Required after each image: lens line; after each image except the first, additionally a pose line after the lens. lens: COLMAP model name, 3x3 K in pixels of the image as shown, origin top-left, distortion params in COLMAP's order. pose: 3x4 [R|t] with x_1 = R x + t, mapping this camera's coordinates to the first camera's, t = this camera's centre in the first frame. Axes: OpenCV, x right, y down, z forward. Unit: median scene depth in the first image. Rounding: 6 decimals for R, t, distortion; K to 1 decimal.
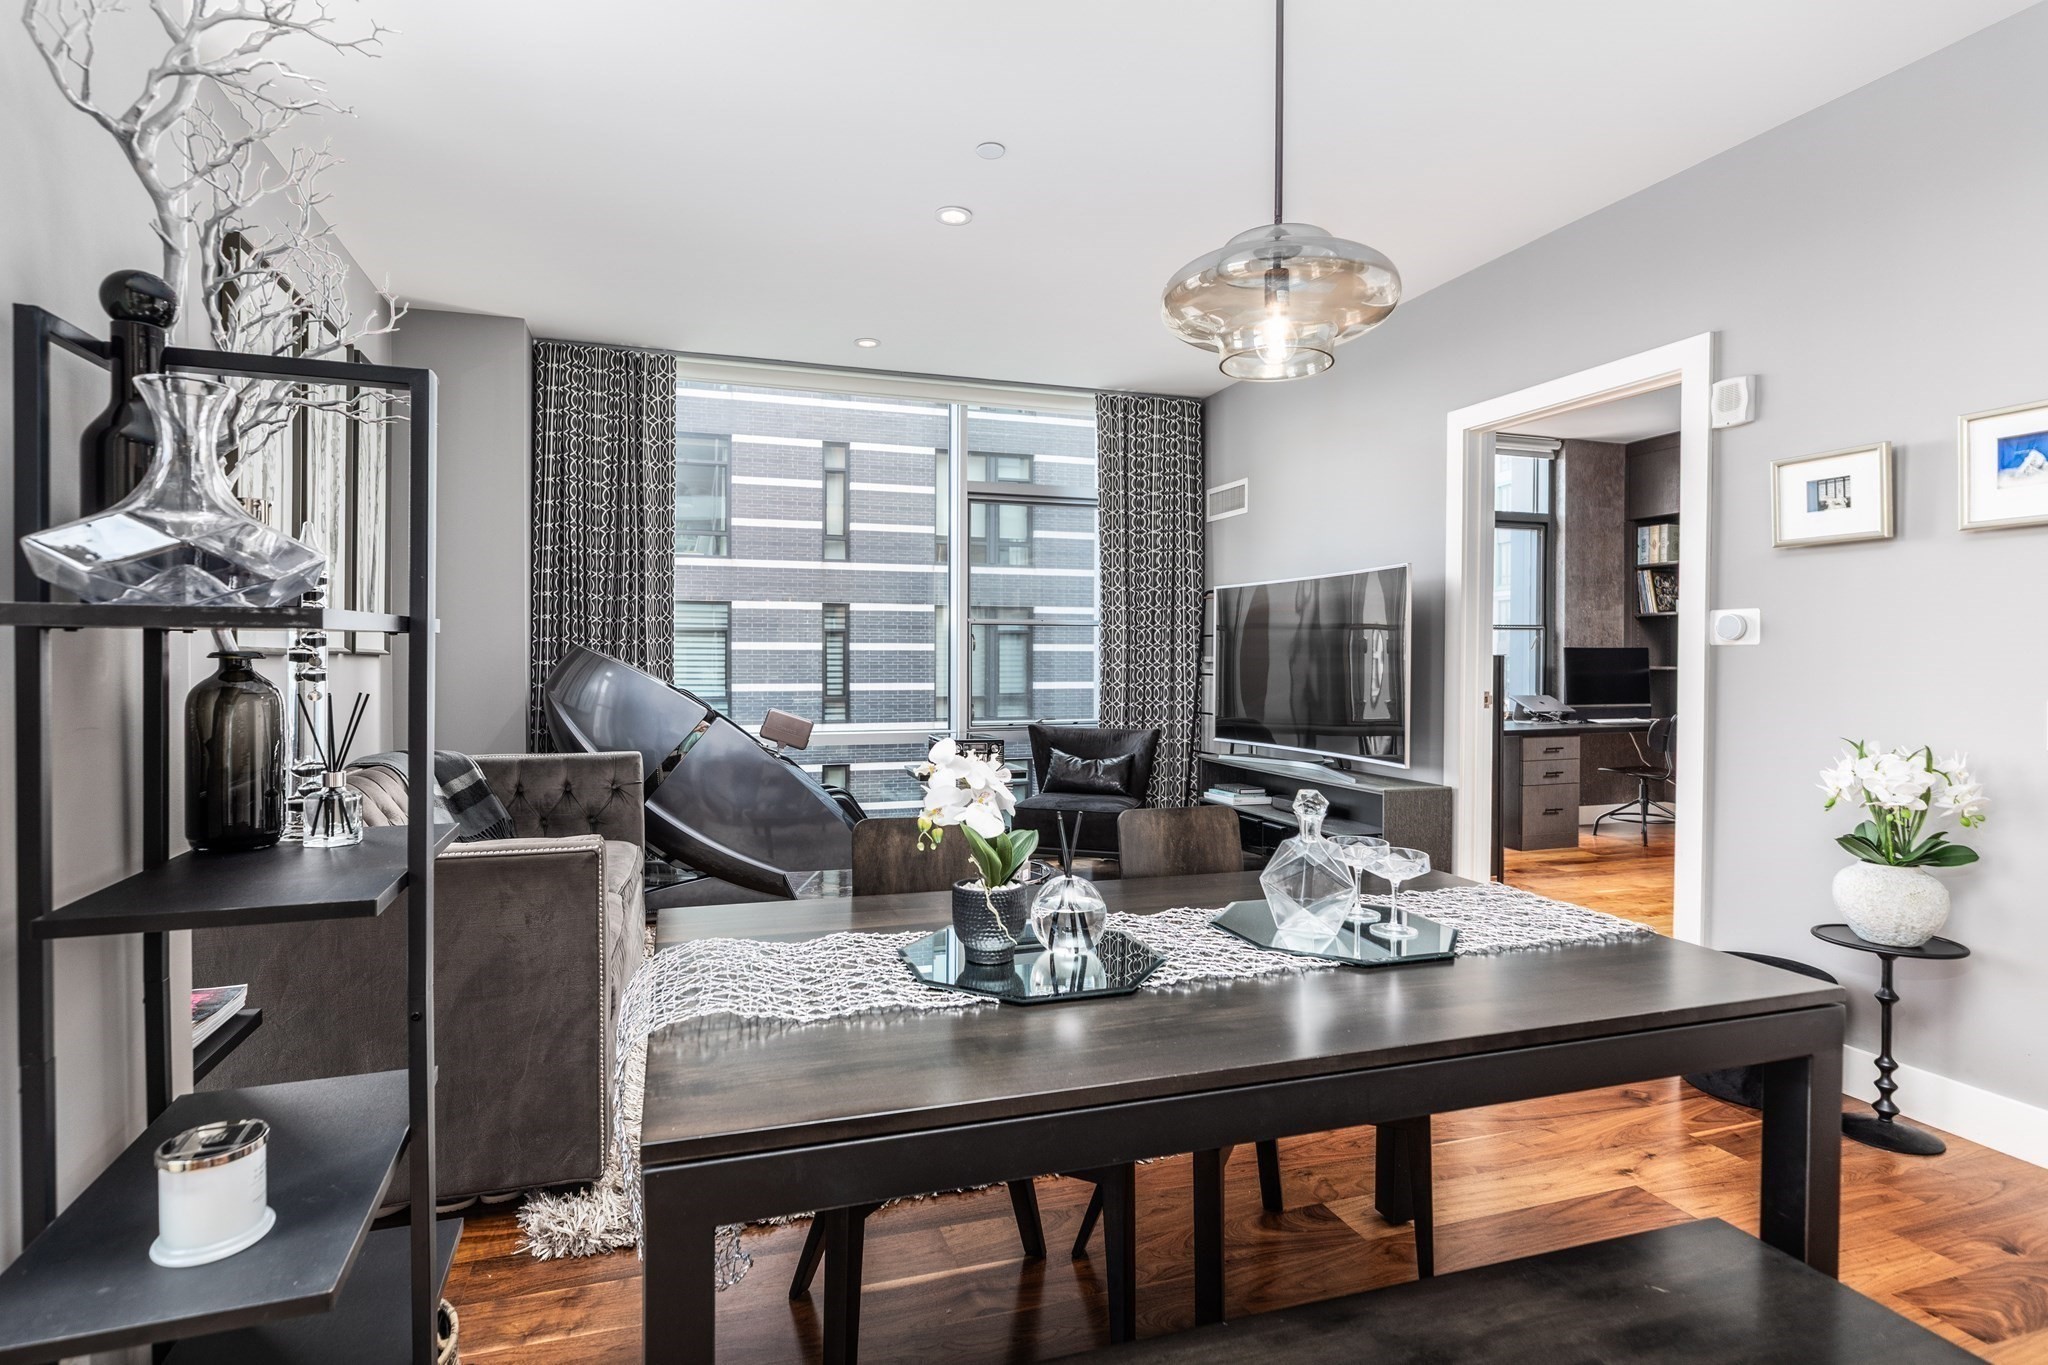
lens RADIAL K [[1002.6, 0, 967.9], [0, 1002.6, 663.4], [0, 0, 1]] dist [-0.012911, -0.000425]
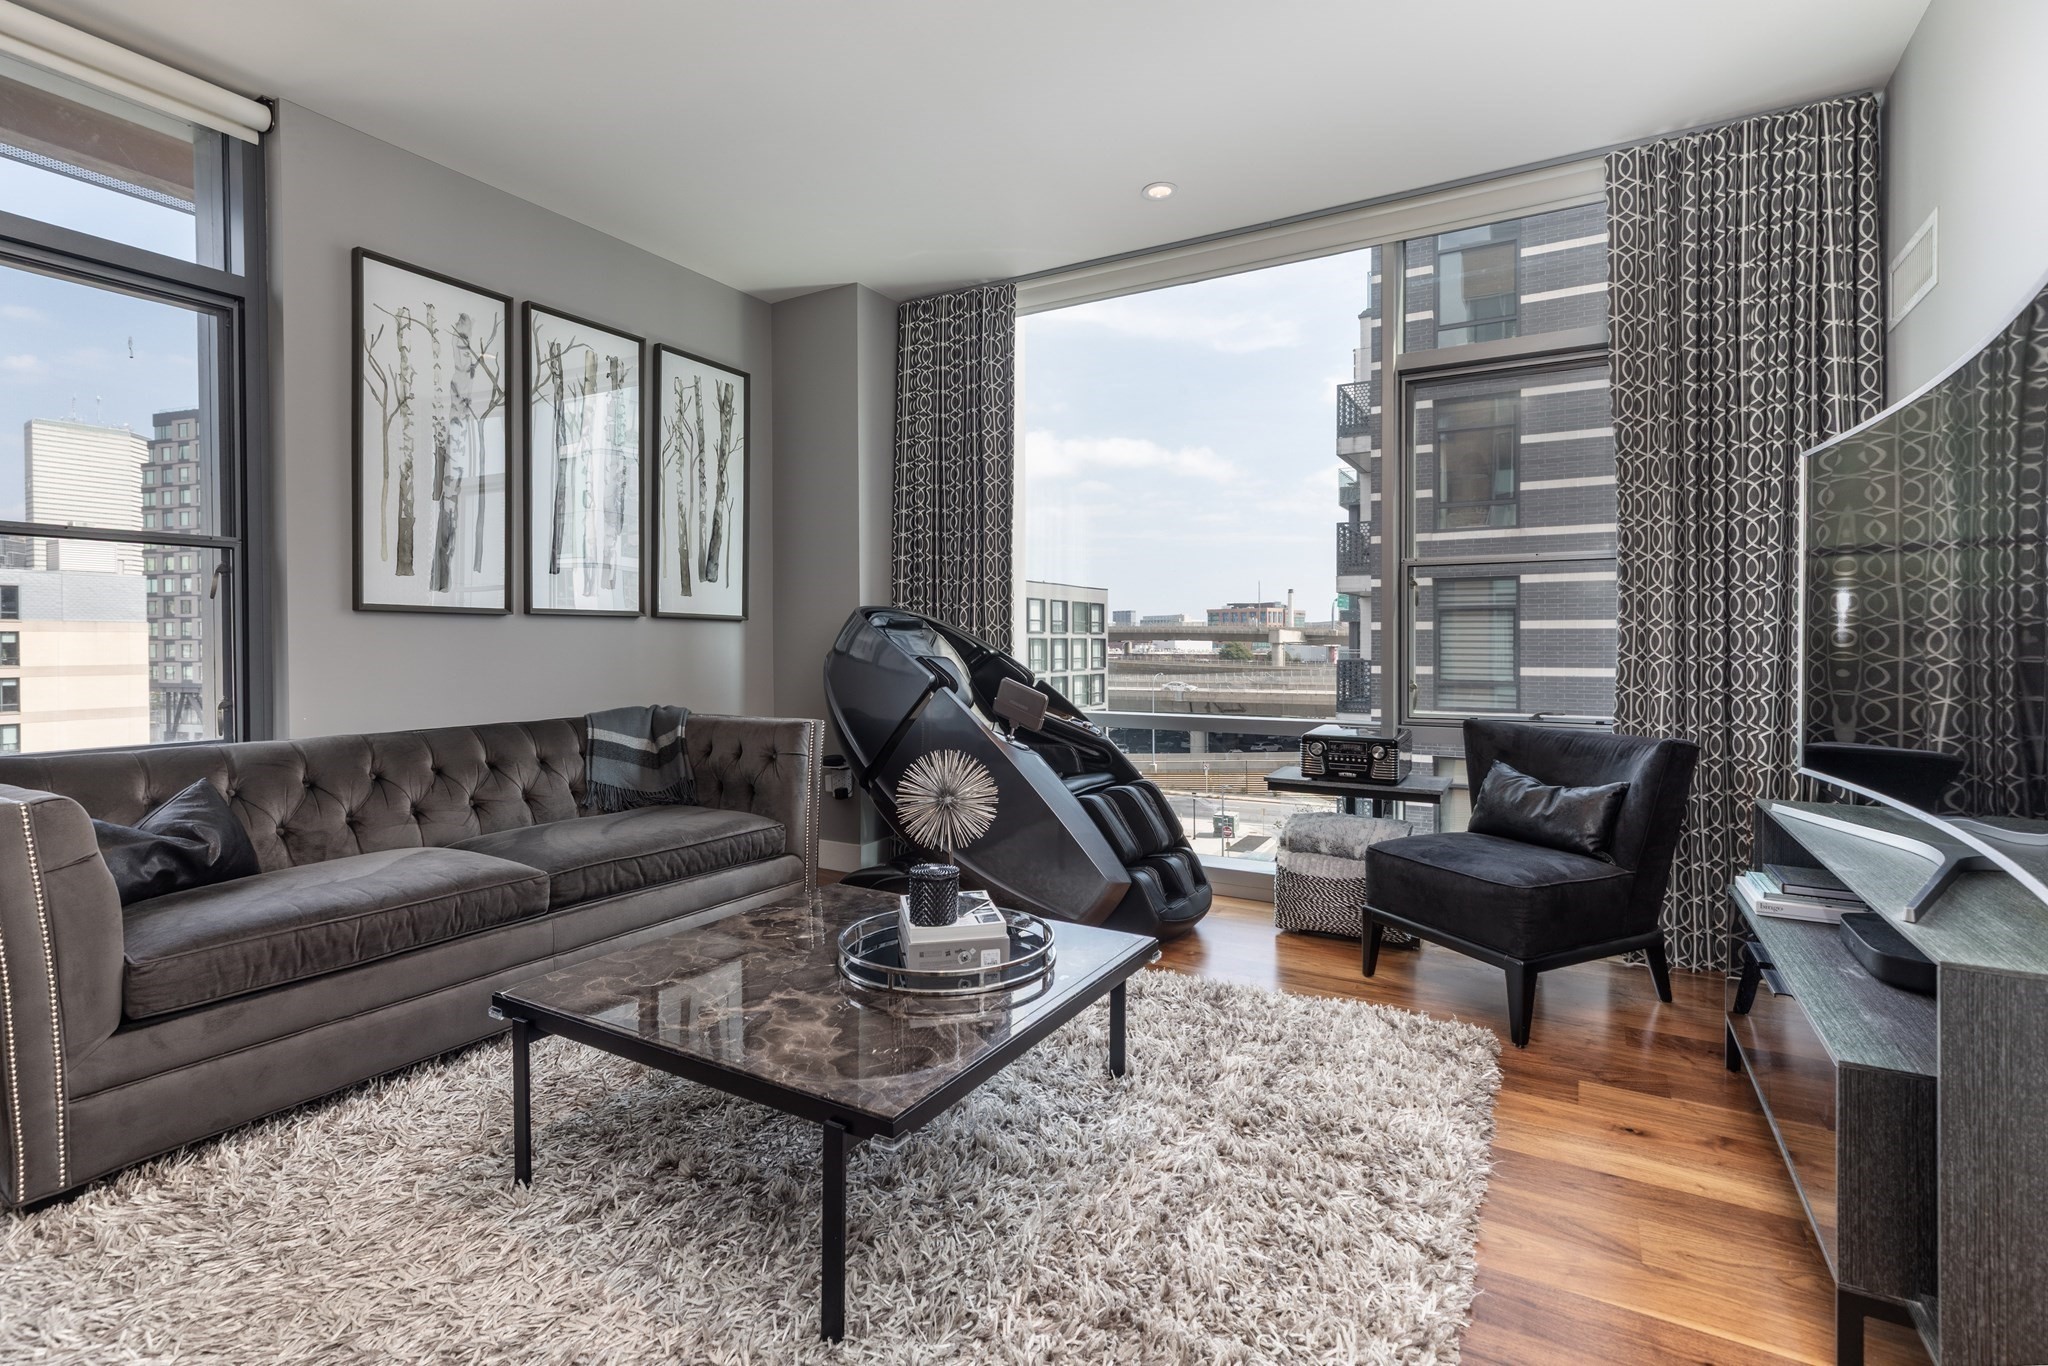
lens RADIAL K [[937.0, 0, 1047.6], [0, 937.0, 647.9], [0, 0, 1]] dist [0.006803, 0.000748]
pose [[0.689197, 0.001647, -0.724572, 0.317803], [-0.002102, 0.999998, 0.000274, 0.017065], [0.724571, 0.001335, 0.689199, 0.421553]]
